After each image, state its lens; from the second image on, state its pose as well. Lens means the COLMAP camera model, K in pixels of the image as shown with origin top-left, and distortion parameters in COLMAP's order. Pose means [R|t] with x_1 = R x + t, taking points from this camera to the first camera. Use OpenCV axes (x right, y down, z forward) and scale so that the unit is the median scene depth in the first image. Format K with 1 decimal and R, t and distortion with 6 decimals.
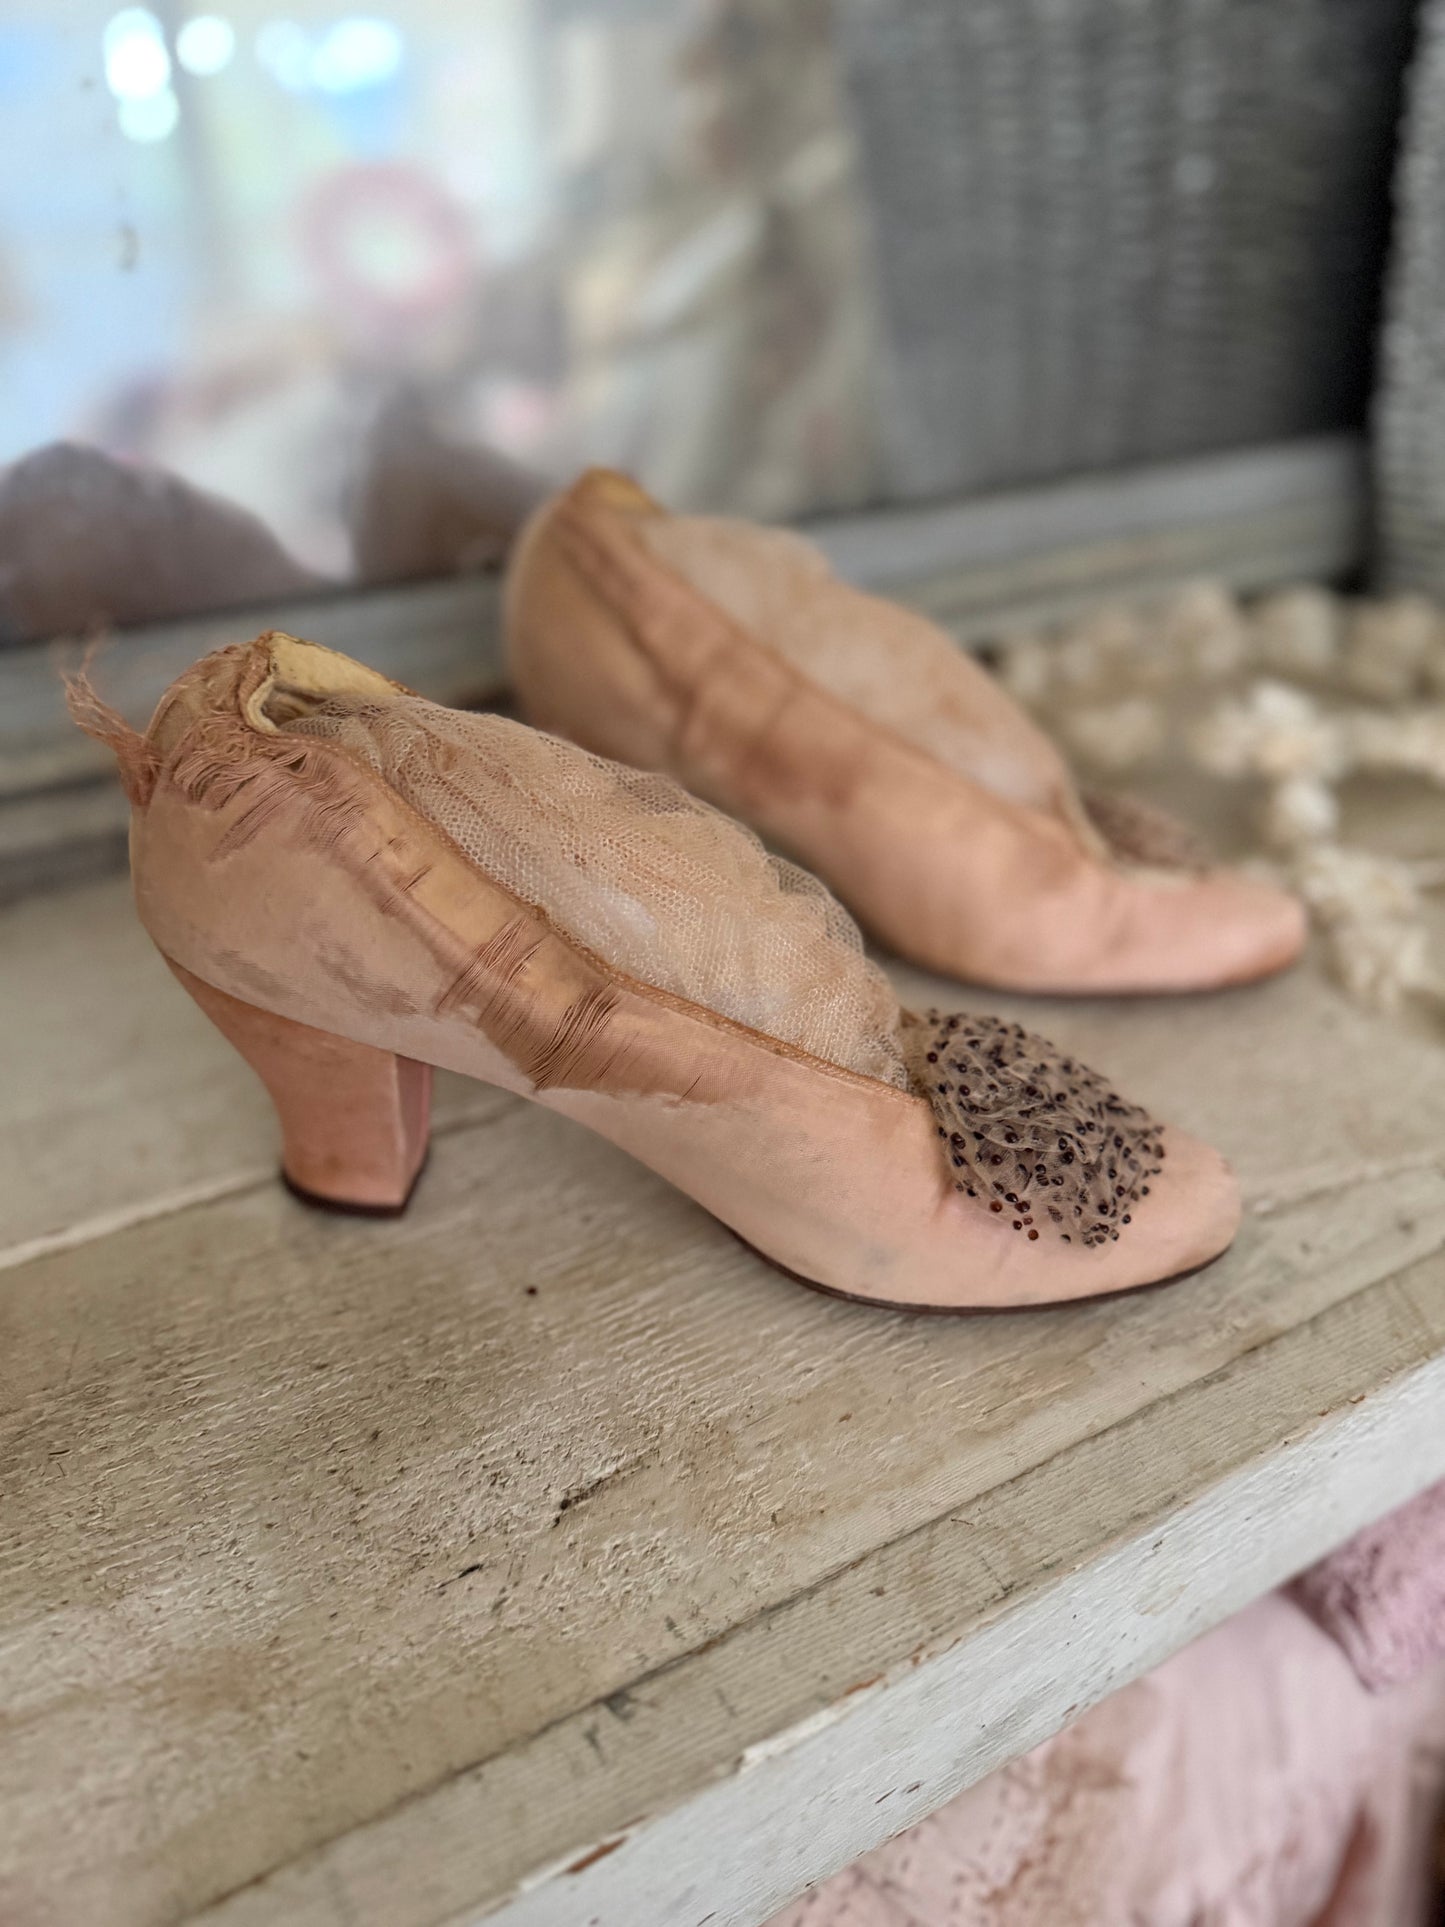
lens RADIAL K [[1392.3, 0, 736.2], [0, 1392.3, 953.2], [0, 0, 1]] dist [0.039595, -0.125878]
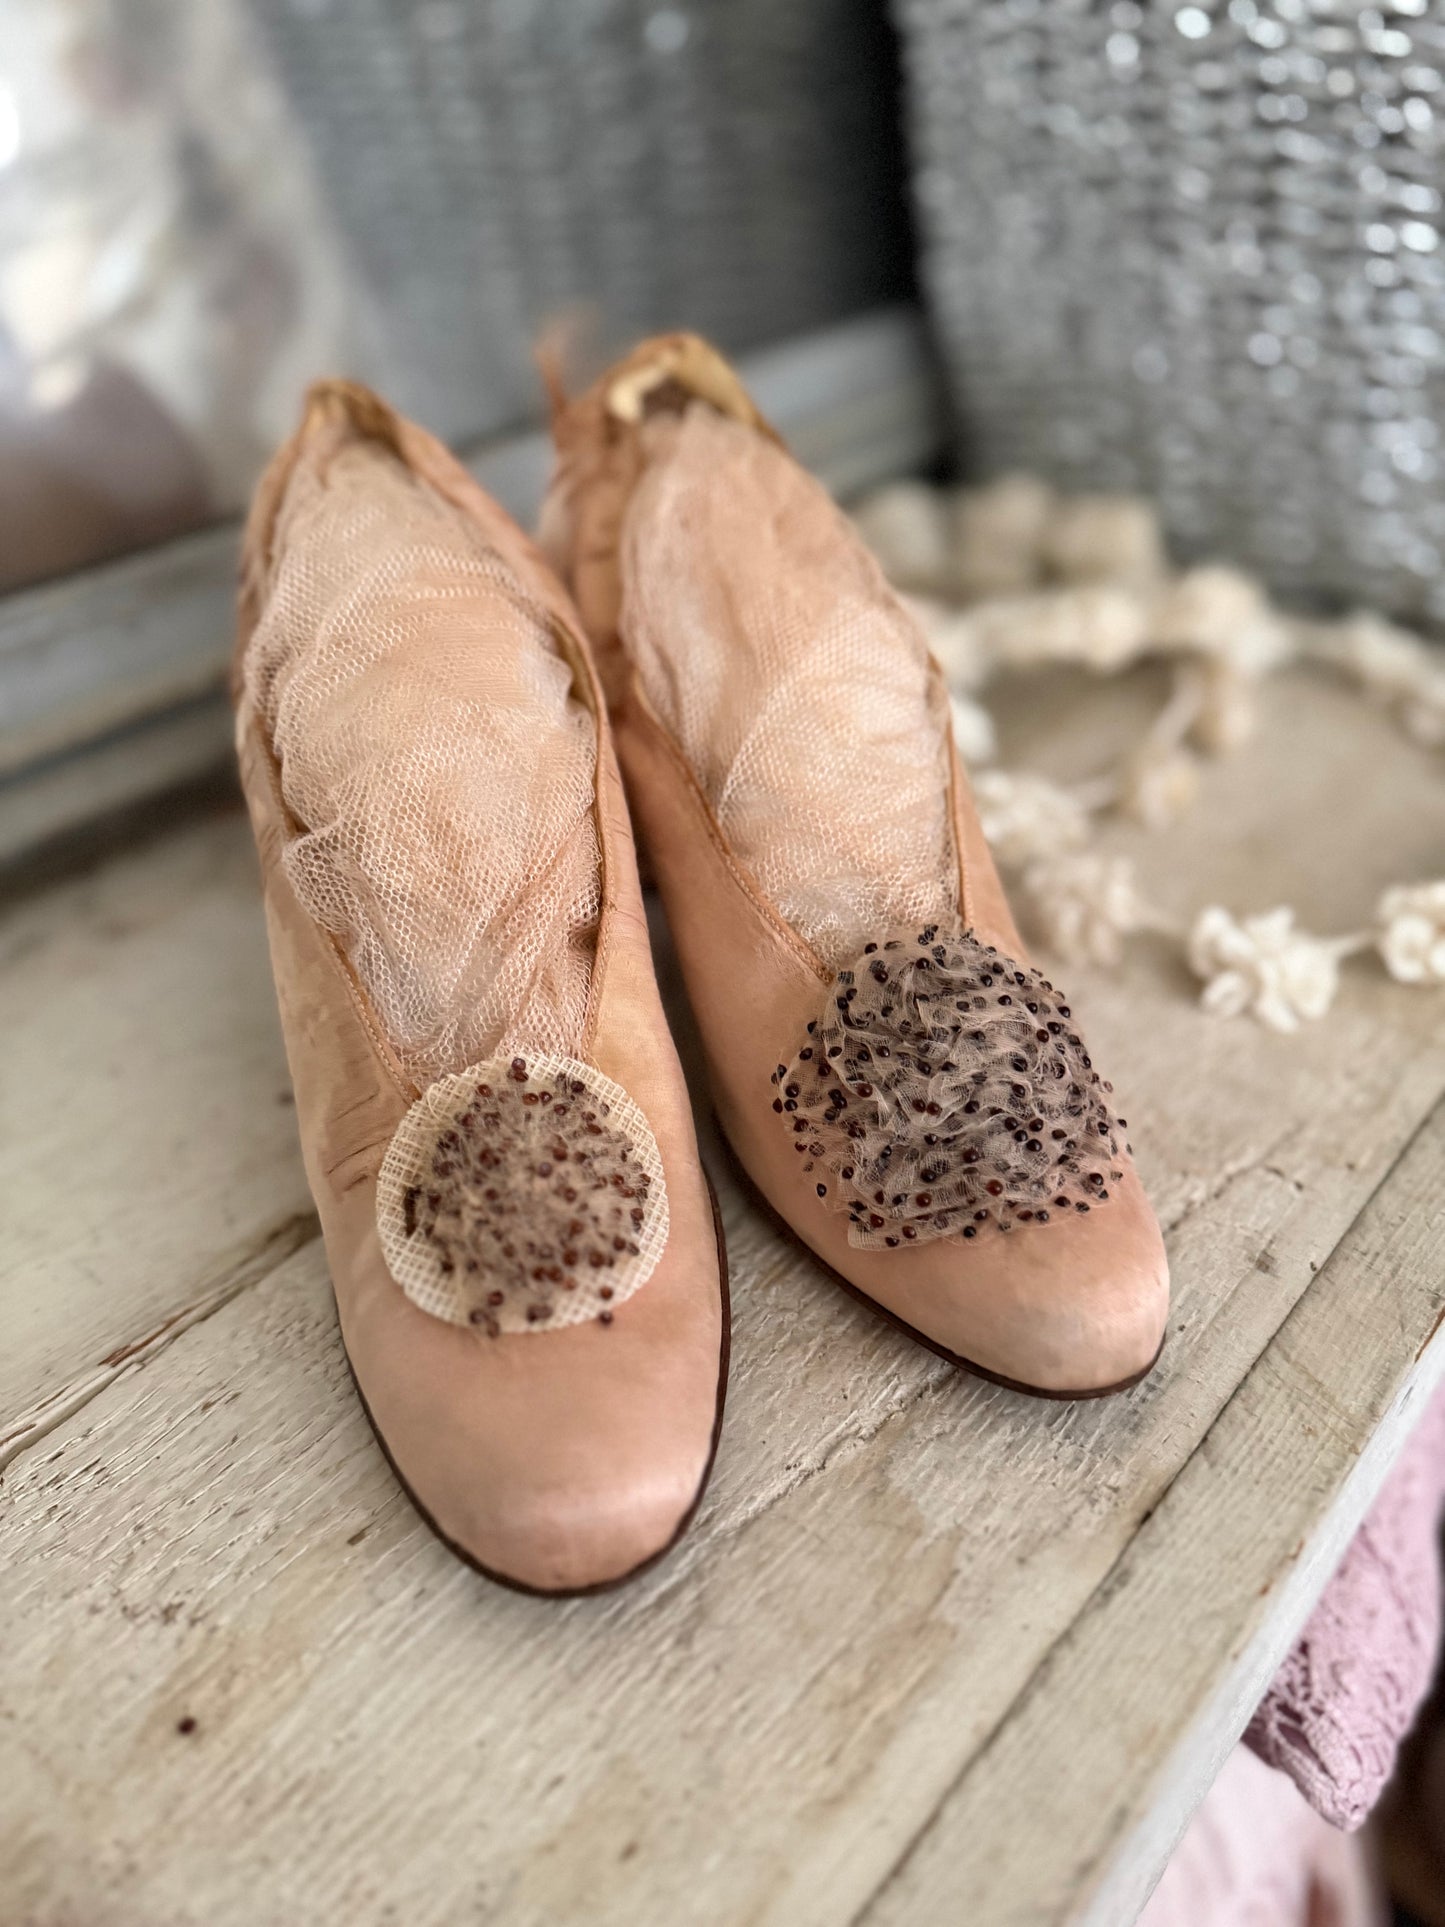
lens RADIAL K [[1429.2, 0, 723.2], [0, 1429.2, 966.4], [0, 0, 1]] dist [-0.041926, 0.001523]
pose [[0.944398, -0.238235, 0.226621, 0.072188], [0.232832, 0.971195, 0.050688, -0.088765], [-0.232169, 0.004895, 0.972663, 0.372083]]
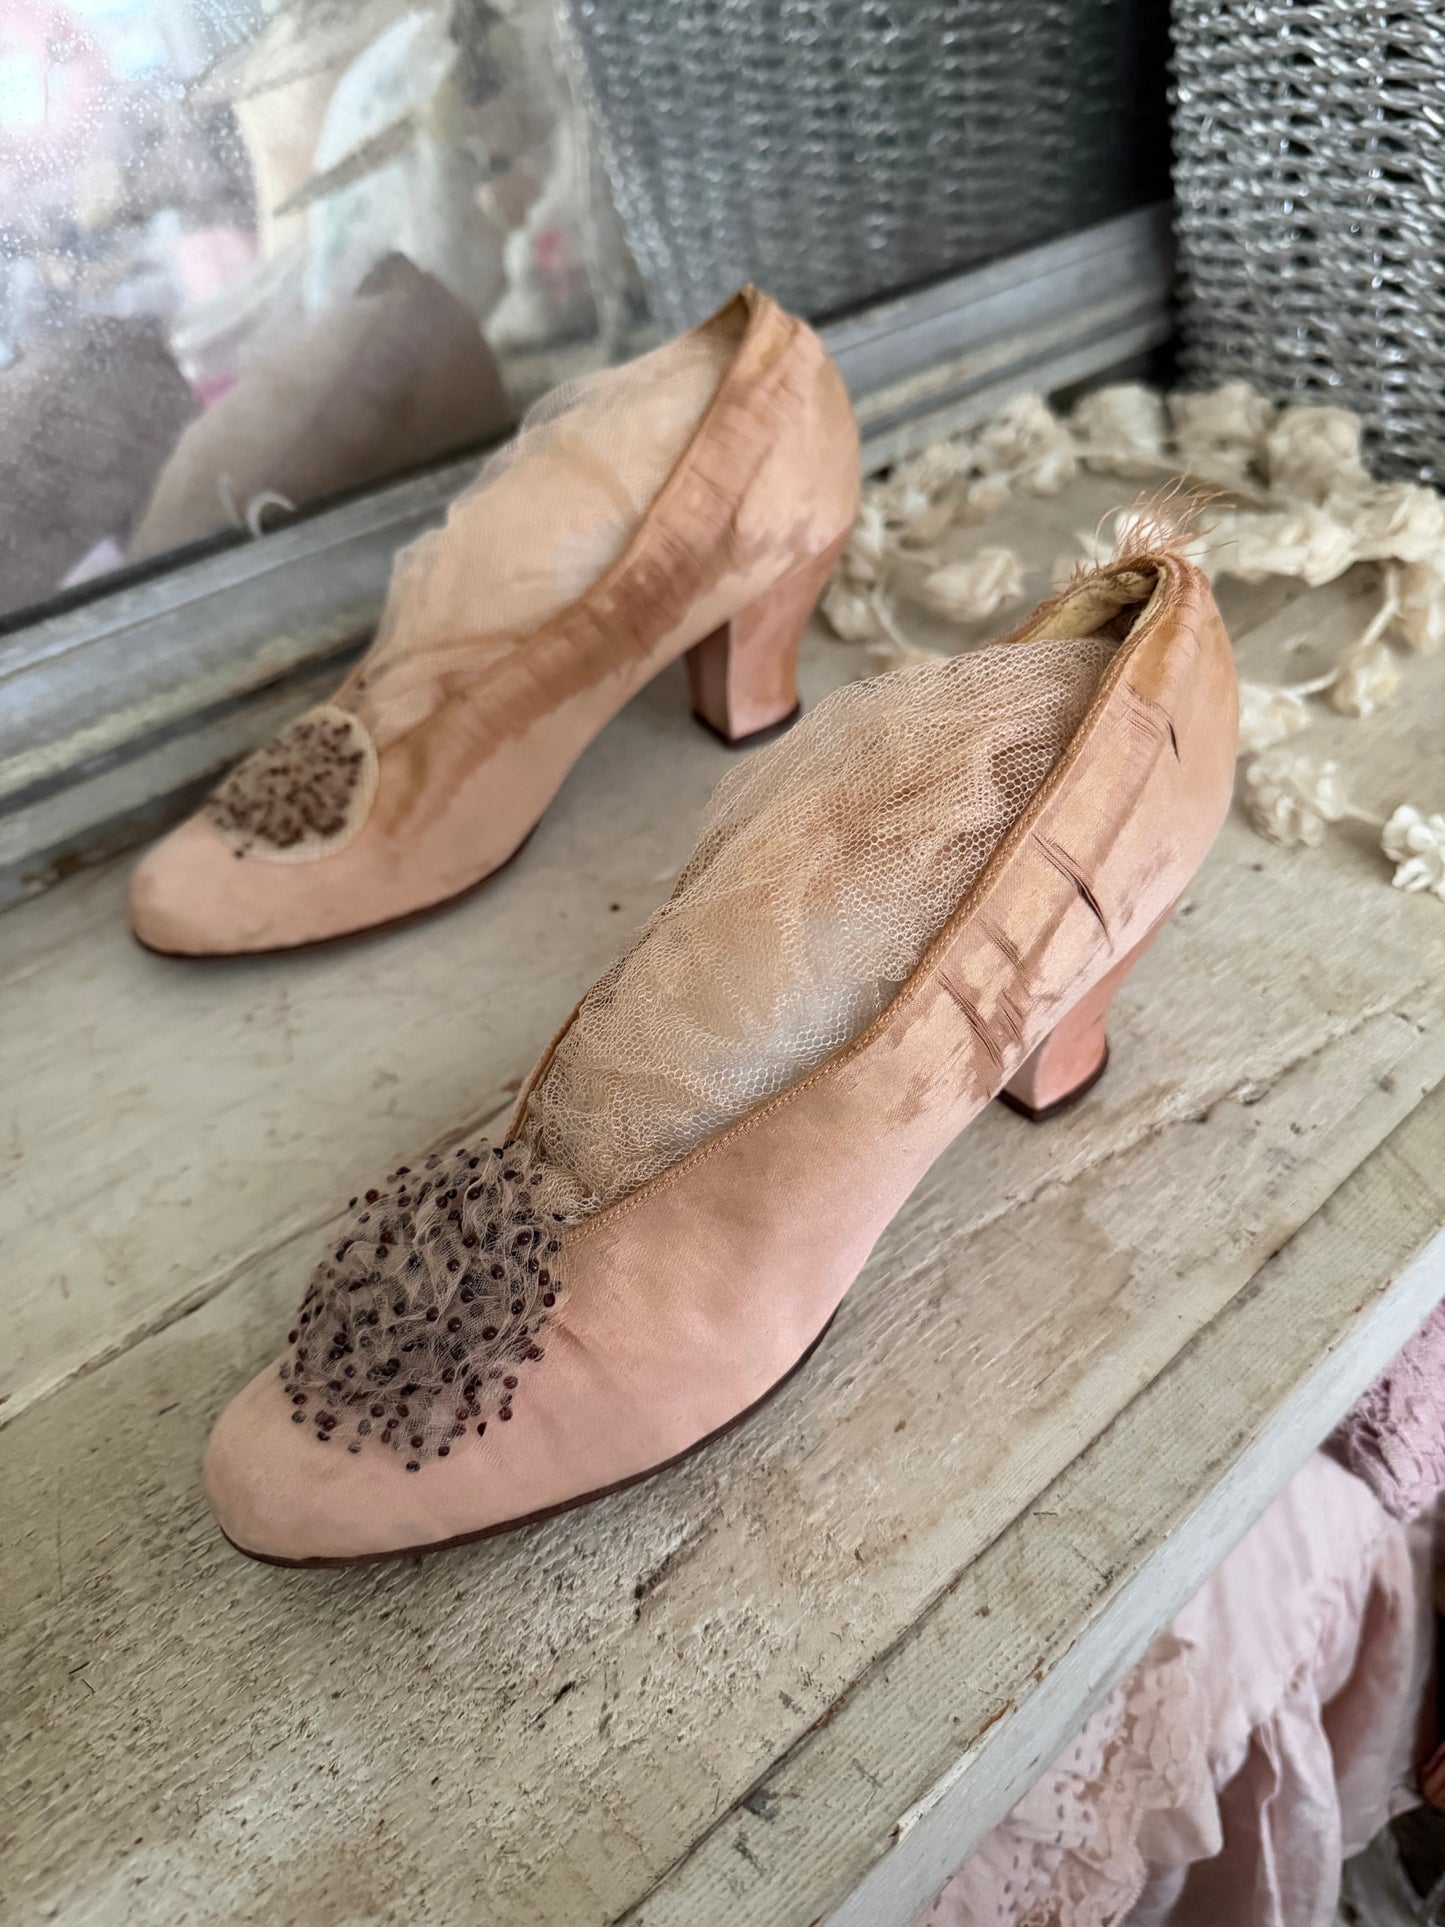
lens RADIAL K [[1402.7, 0, 722.5], [0, 1402.7, 963.5], [0, 0, 1]] dist [-0.008631, -0.030624]
pose [[0.975168, -0.196131, 0.102857, -0.080475], [0.180067, 0.972559, 0.147326, -0.146475], [-0.128930, -0.125146, 0.983725, 0.111270]]
